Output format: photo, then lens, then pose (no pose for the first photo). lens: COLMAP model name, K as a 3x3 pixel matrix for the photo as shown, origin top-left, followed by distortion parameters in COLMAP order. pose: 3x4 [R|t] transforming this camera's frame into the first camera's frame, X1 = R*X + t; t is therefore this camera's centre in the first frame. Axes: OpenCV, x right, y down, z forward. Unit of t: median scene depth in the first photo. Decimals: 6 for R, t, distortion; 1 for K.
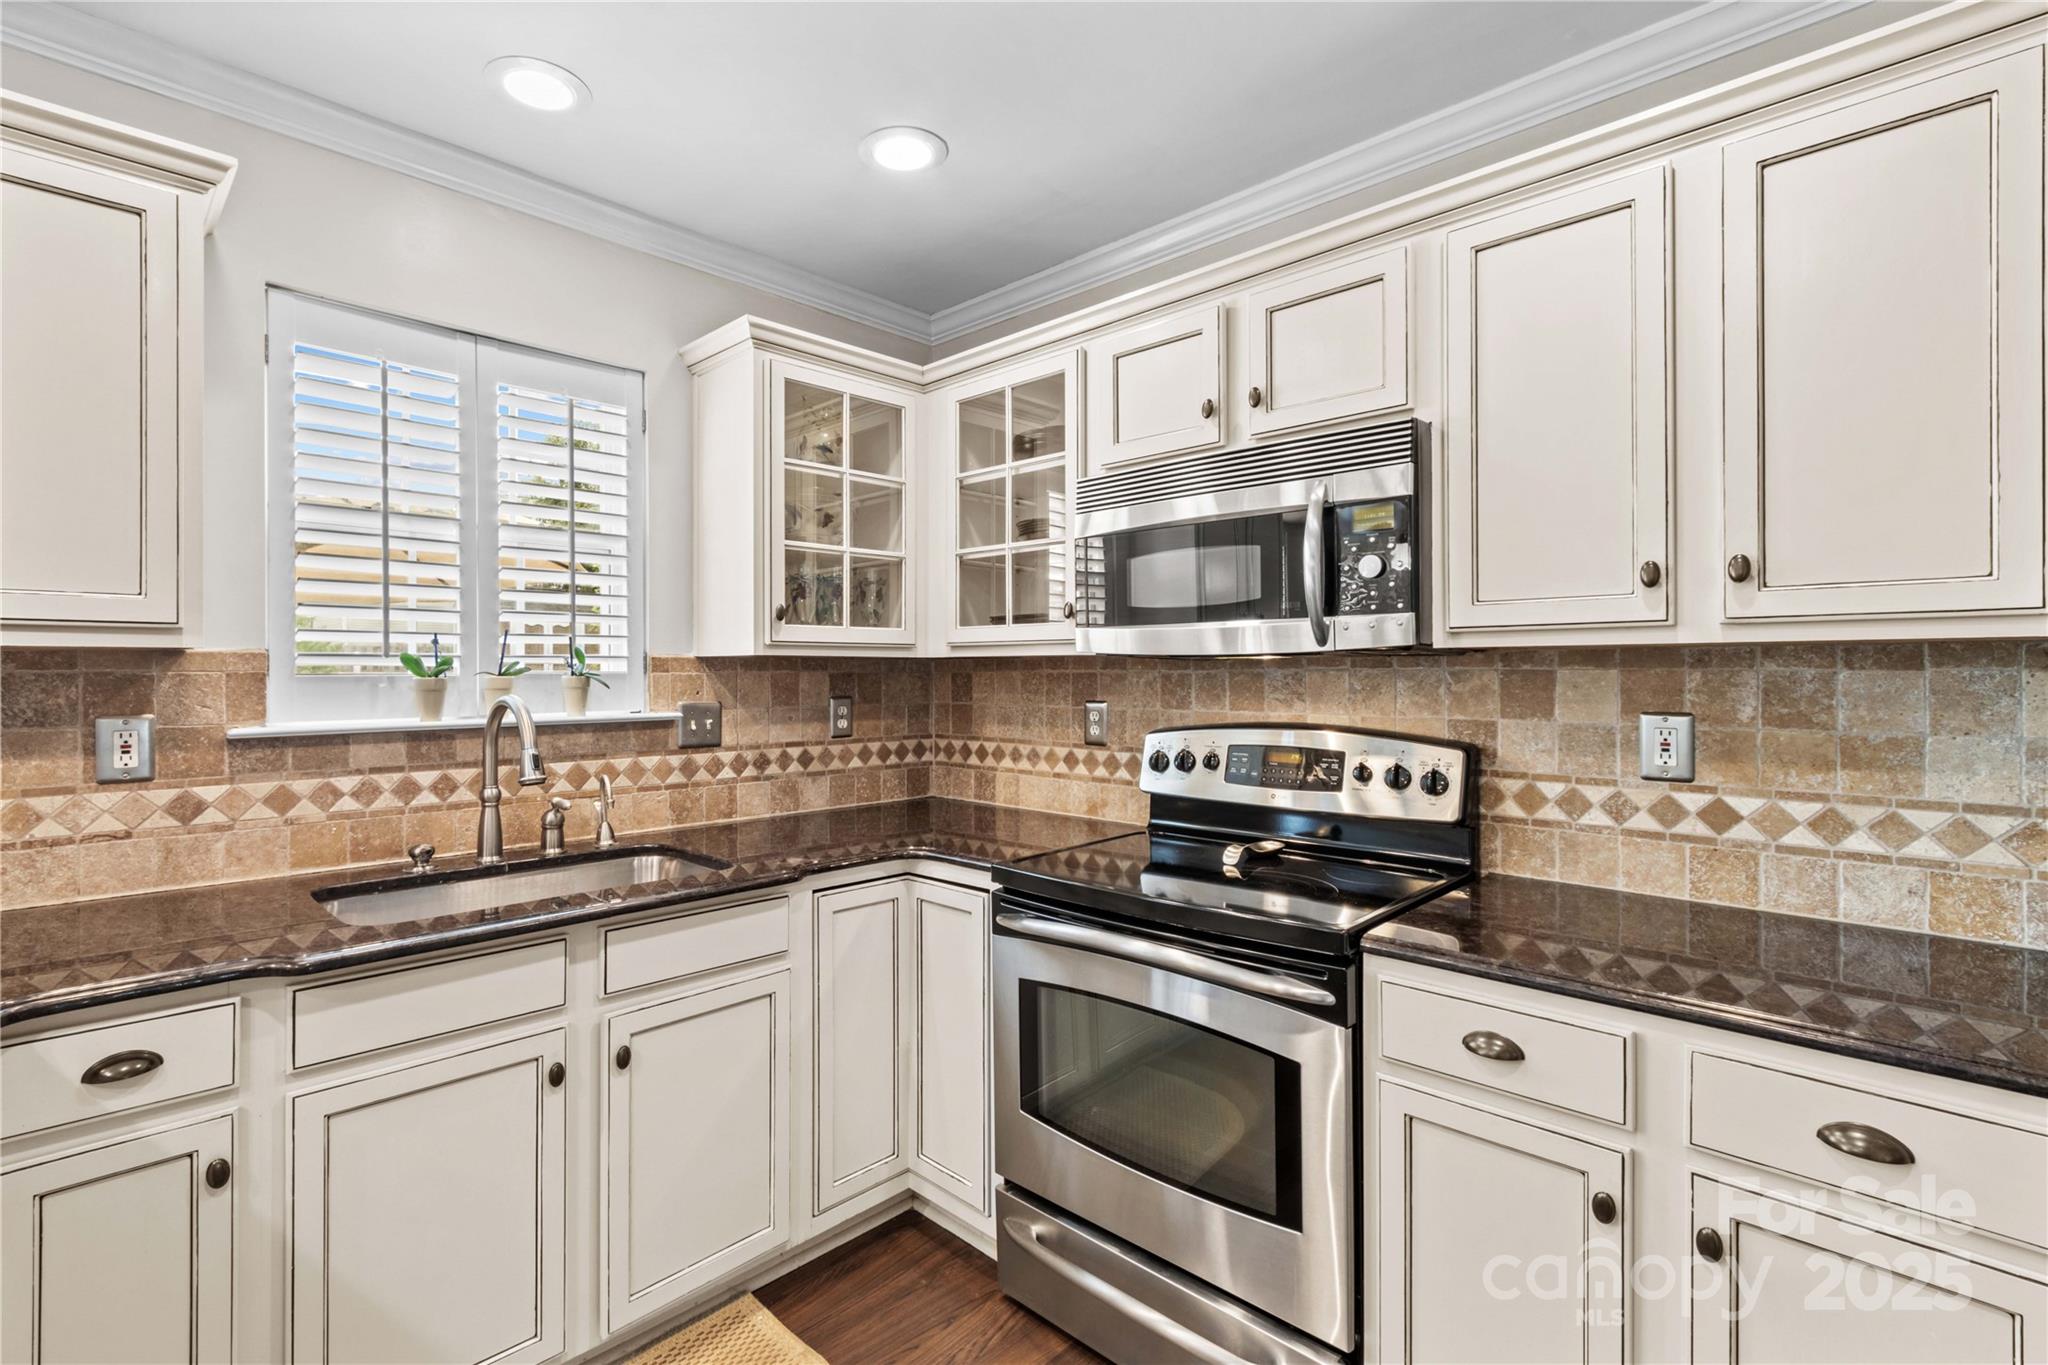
lens RADIAL K [[941.3, 0, 980.4], [0, 941.3, 669.7], [0, 0, 1]] dist [0.010083, -0.004494]
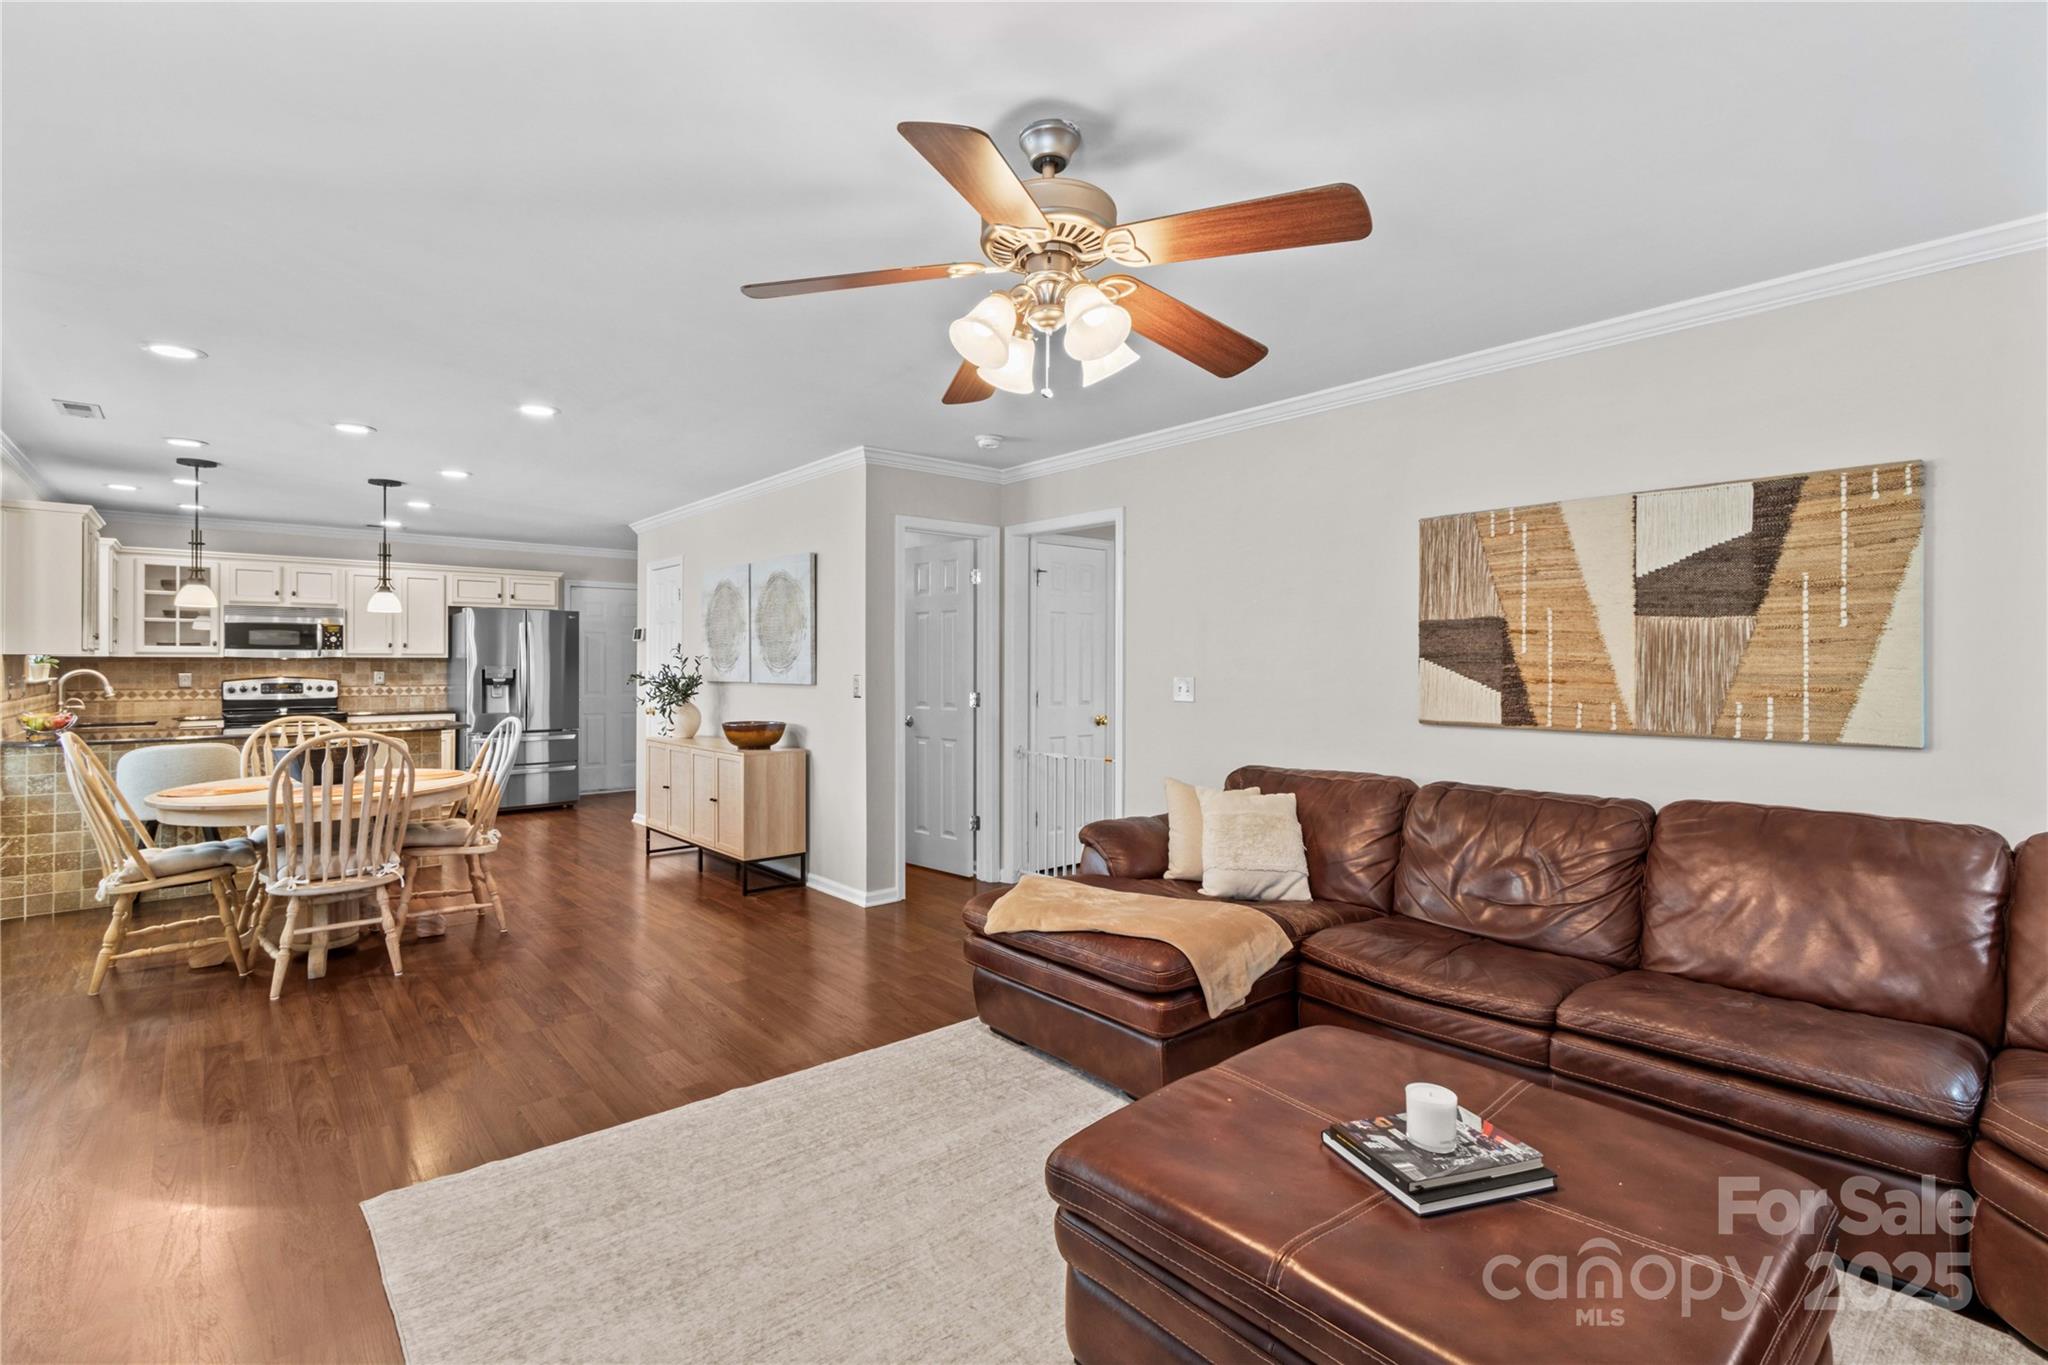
lens RADIAL K [[941.3, 0, 982.7], [0, 941.3, 662.6], [0, 0, 1]] dist [0.010083, -0.004494]
pose [[0.093782, 0.001849, 0.995591, -3.344070], [-0.003286, 0.999993, -0.001547, -0.000530], [-0.995587, -0.003127, 0.093787, -2.226017]]
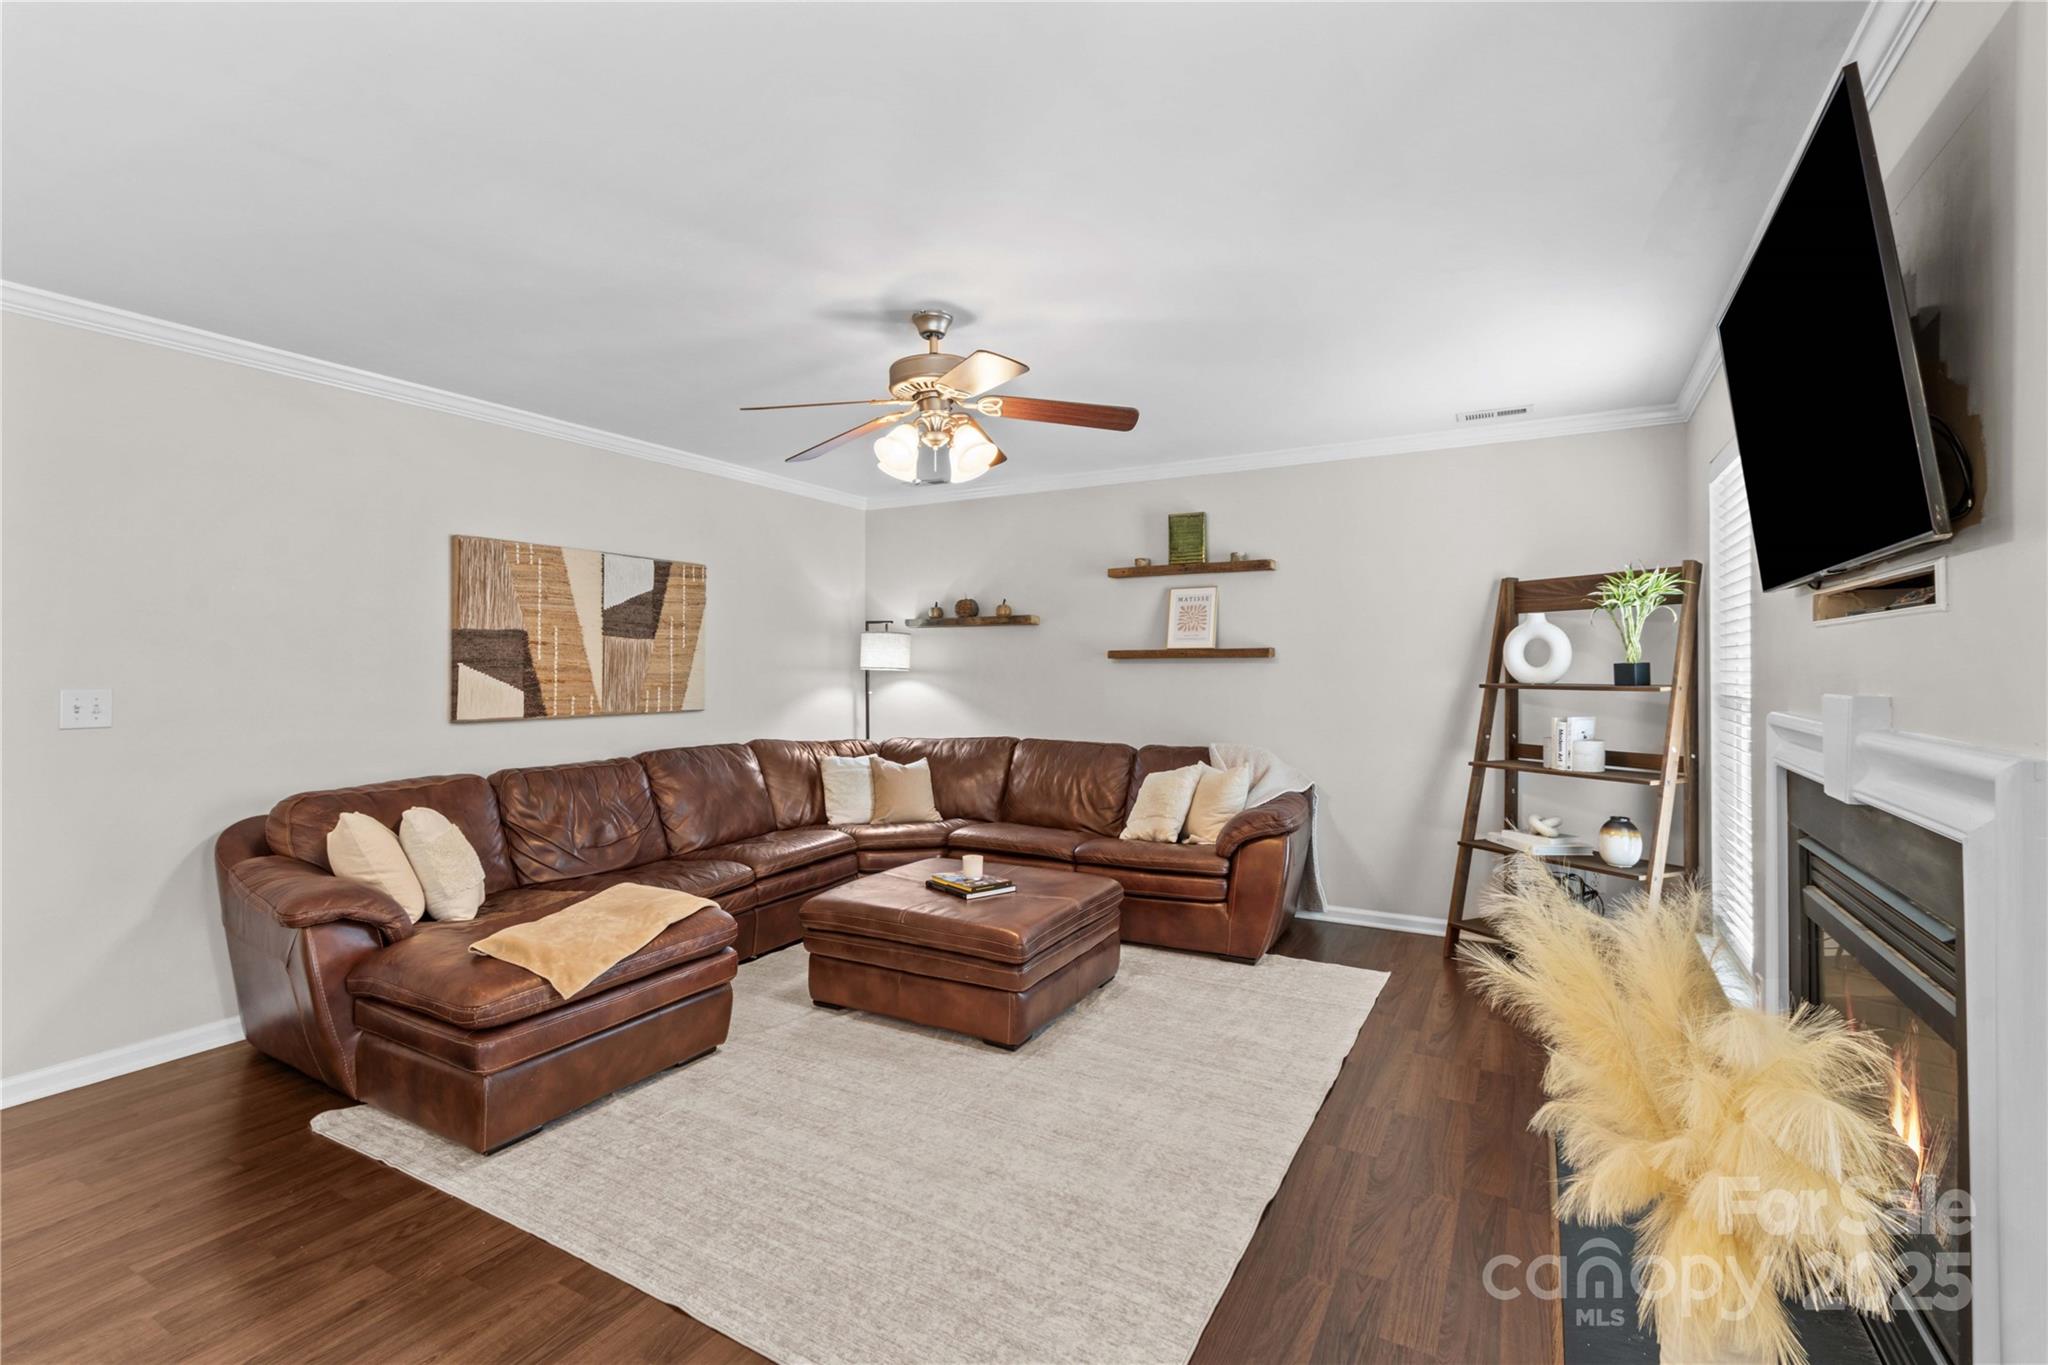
lens RADIAL K [[941.3, 0, 984.7], [0, 941.3, 666.0], [0, 0, 1]] dist [0.010083, -0.004494]
pose [[-0.966640, 0.000923, -0.256137, -1.965249], [0.001227, 0.999999, -0.001027, -0.005690], [0.256136, -0.001307, -0.966640, -0.651559]]
